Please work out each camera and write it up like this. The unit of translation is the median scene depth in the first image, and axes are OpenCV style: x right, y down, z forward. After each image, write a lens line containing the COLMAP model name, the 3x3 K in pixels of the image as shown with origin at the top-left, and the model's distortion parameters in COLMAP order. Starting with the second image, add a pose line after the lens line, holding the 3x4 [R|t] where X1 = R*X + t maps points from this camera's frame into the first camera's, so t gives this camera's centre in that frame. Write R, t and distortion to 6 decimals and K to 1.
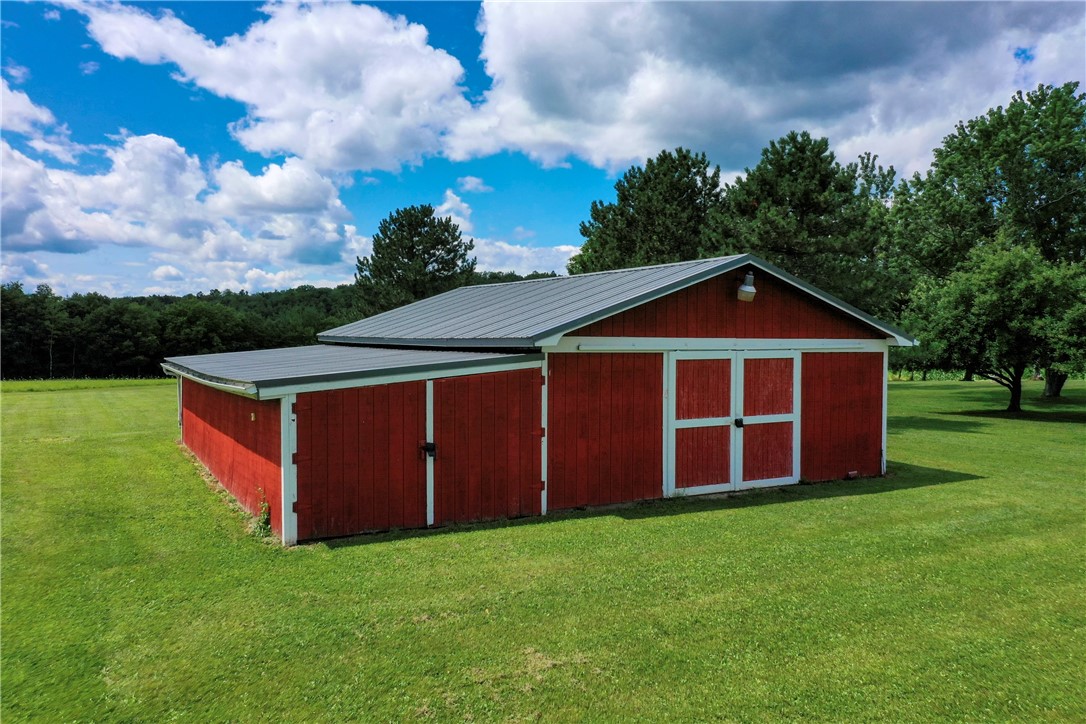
lens RADIAL K [[860.6, 0, 543.0], [0, 860.6, 358.8], [0, 0, 1]] dist [-0.008449, -0.000357]
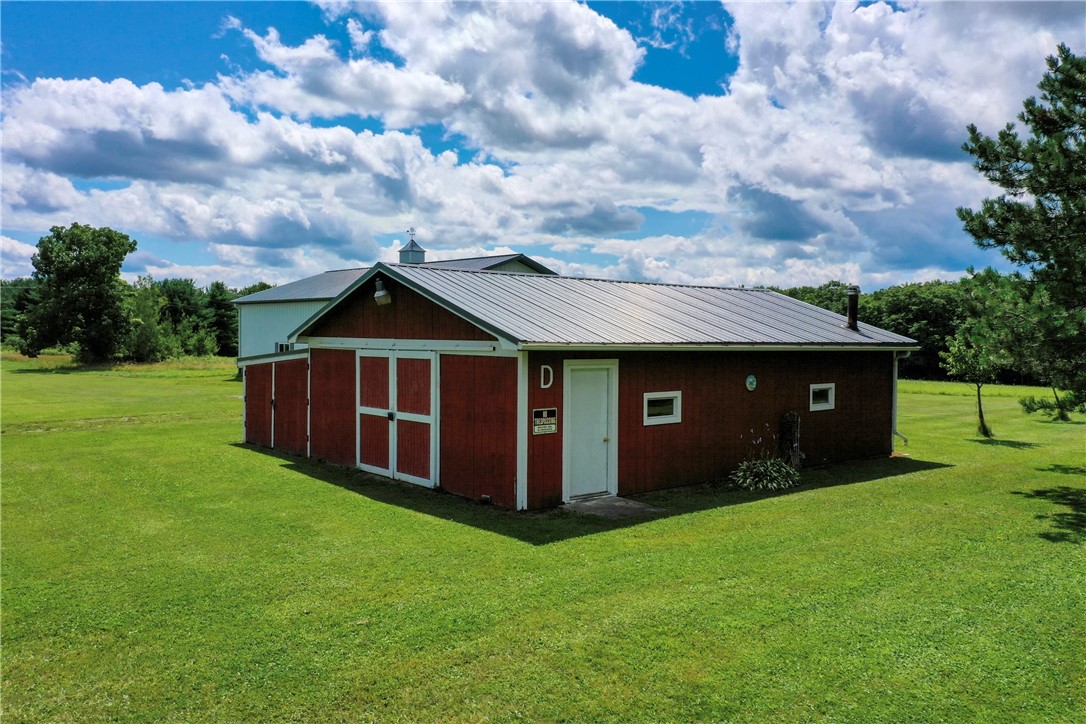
lens RADIAL K [[860.6, 0, 539.5], [0, 860.6, 367.9], [0, 0, 1]] dist [-0.008449, -0.000357]
pose [[0.175129, 0.022397, -0.984291, 1.325195], [-0.049340, 0.998685, 0.013946, -0.011327], [0.983308, 0.046122, 0.176004, 0.981861]]
